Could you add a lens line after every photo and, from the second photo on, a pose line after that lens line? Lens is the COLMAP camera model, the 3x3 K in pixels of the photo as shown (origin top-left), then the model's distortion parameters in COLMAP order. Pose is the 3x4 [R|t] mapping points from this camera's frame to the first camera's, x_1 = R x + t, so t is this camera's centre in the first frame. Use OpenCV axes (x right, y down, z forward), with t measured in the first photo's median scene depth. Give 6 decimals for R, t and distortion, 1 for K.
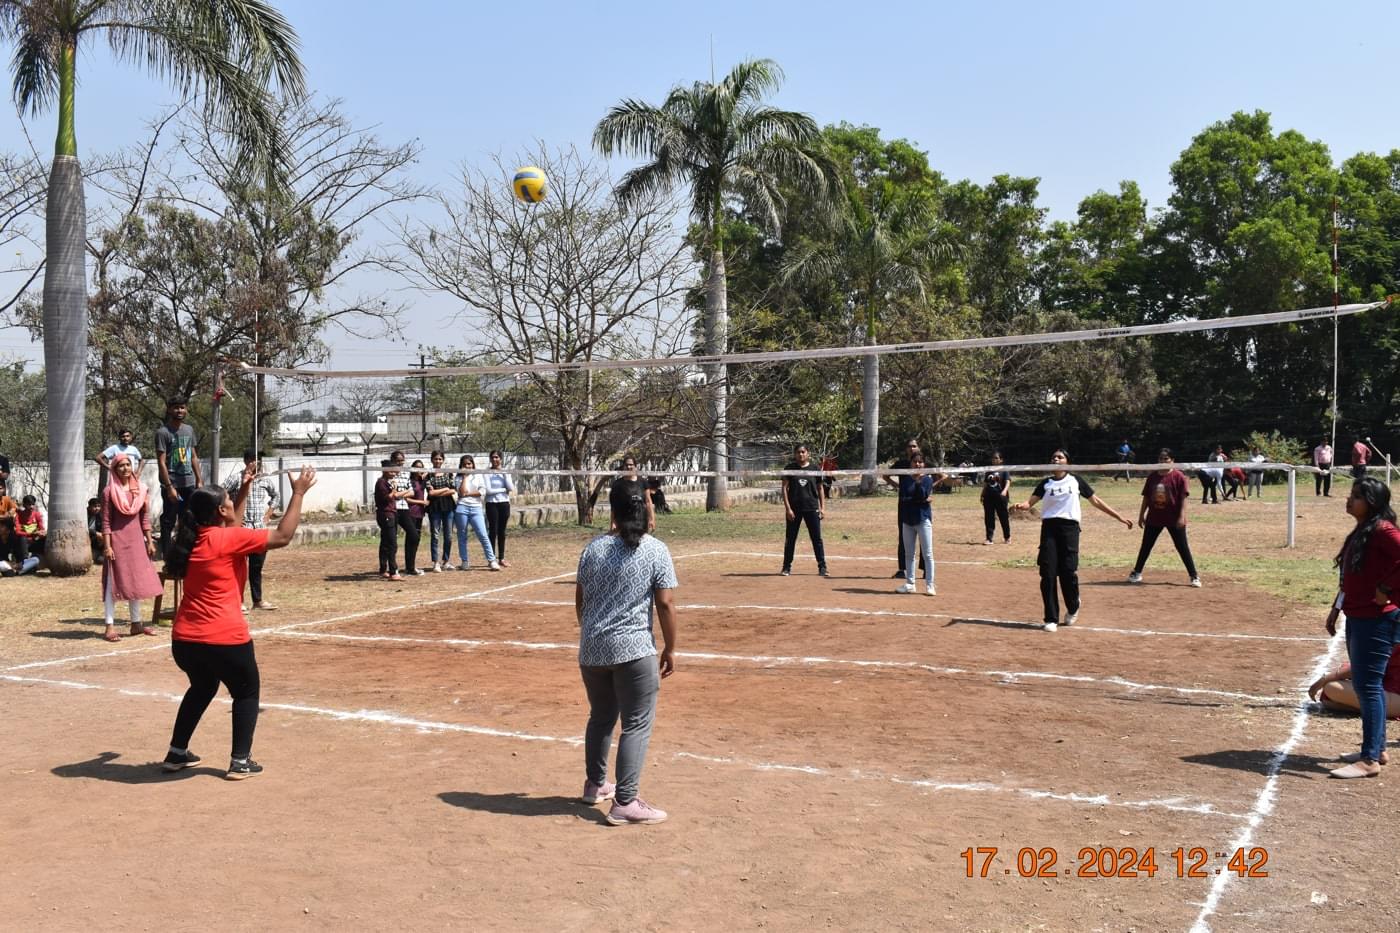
lens RADIAL K [[2642.6, 0, 700.0], [0, 2642.6, 466.5], [0, 0, 1]] dist [-0.271246, 0.406382]
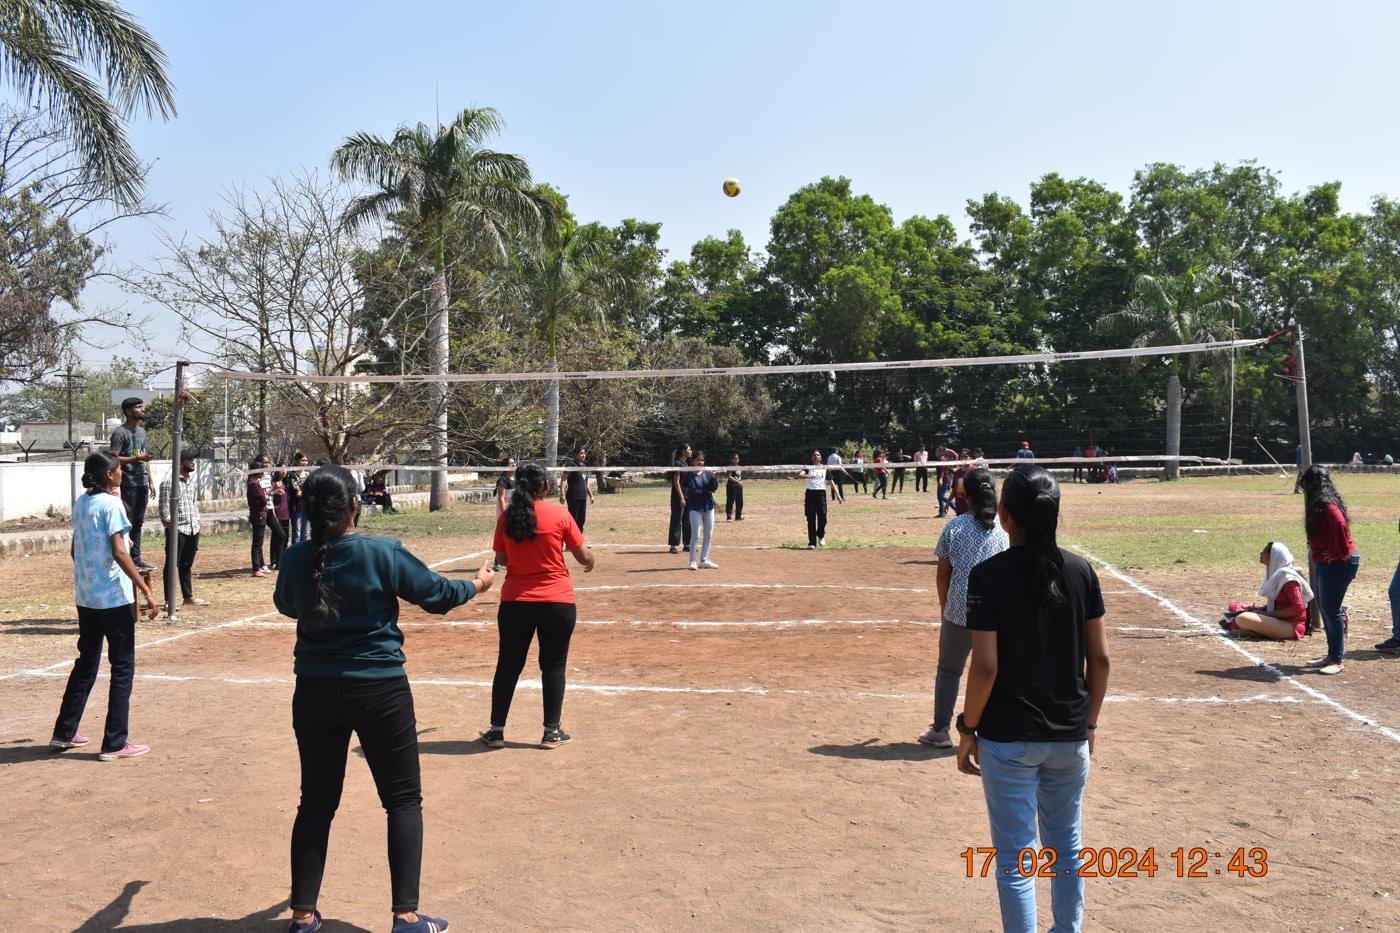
lens RADIAL K [[2642.6, 0, 700.0], [0, 2642.6, 466.5], [0, 0, 1]] dist [-0.271246, 0.406382]
pose [[0.819290, -0.001223, 0.573379, -0.540670], [0.009492, 0.999890, -0.011430, 0.012084], [-0.573301, 0.014807, 0.819211, 0.030739]]
